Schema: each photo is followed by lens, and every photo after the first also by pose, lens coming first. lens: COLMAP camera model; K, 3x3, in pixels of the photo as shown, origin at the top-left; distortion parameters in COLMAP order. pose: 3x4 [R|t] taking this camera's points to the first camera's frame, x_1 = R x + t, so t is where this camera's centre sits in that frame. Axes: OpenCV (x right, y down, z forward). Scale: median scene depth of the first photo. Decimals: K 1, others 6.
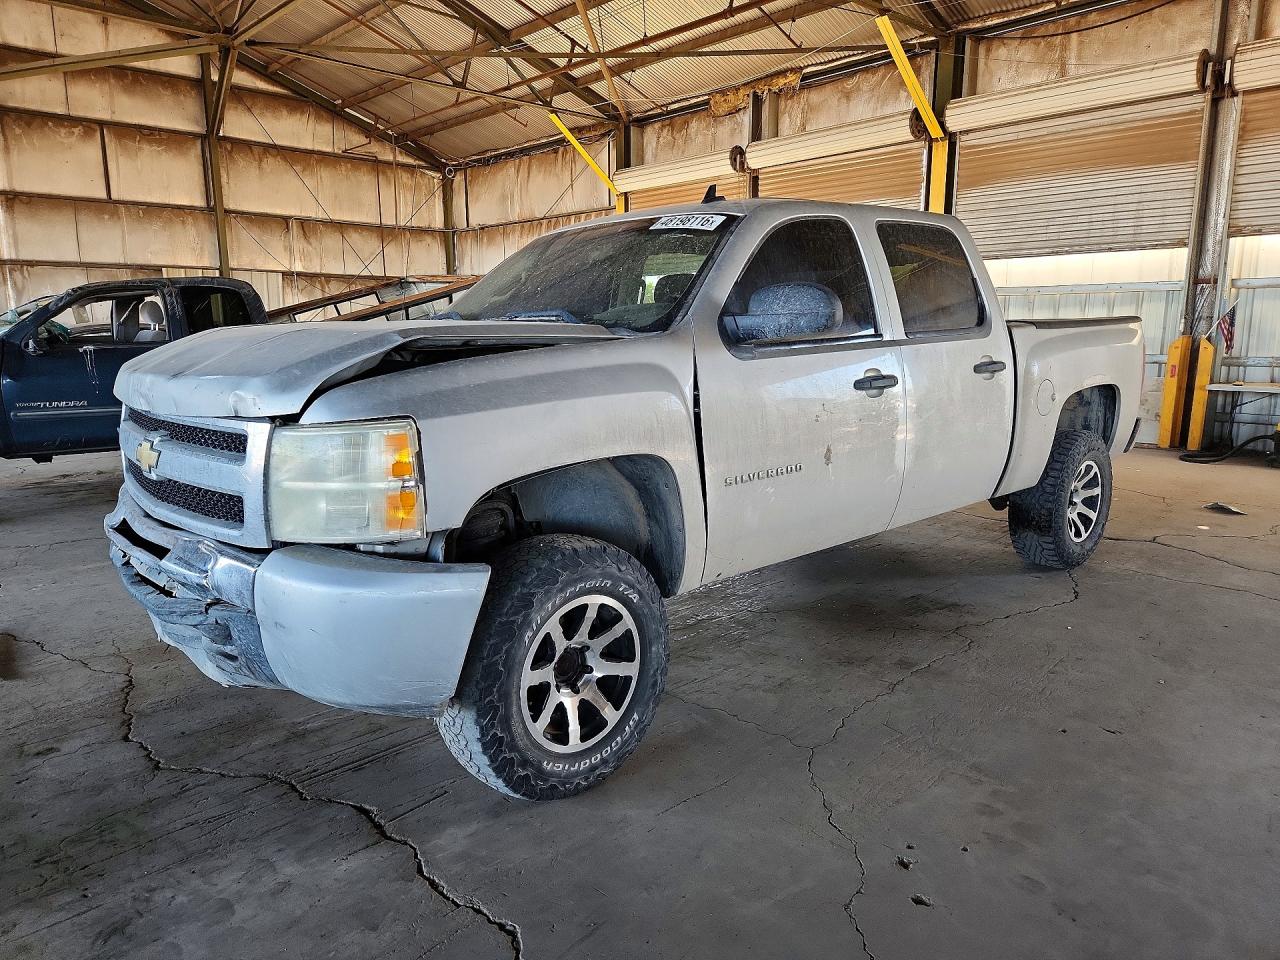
lens RADIAL K [[824.6, 0, 642.1], [0, 824.6, 484.7], [0, 0, 1]] dist [0.006008, -0.010633]
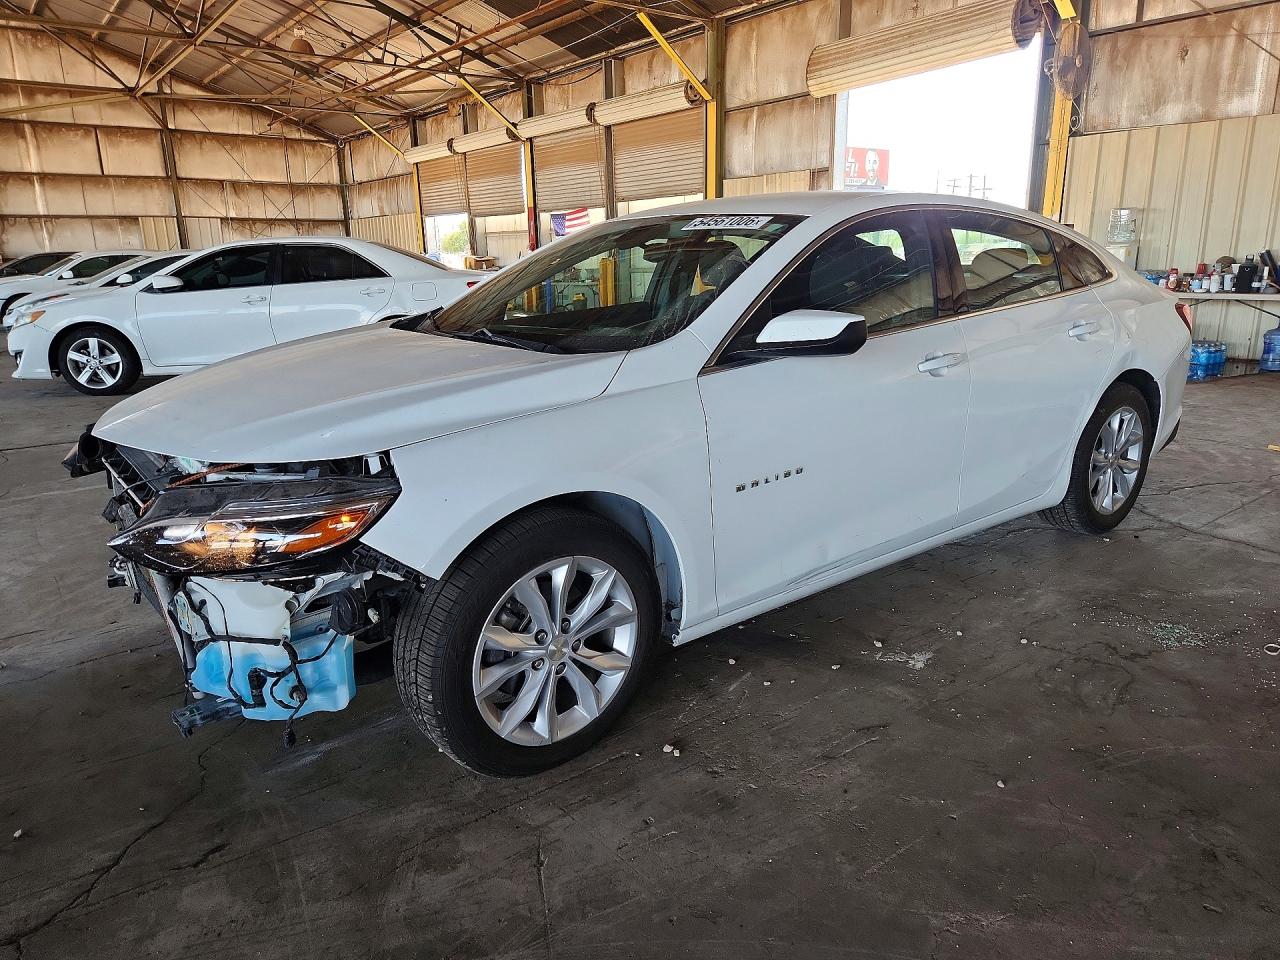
lens RADIAL K [[902.8, 0, 641.6], [0, 902.8, 474.0], [0, 0, 1]] dist [0.057474, -0.020875]
pose [[0.991630, 0.011506, -0.128600, 0.558224], [-0.004458, 0.998479, 0.054960, 0.115738], [0.129037, -0.053927, 0.990172, -0.593875]]
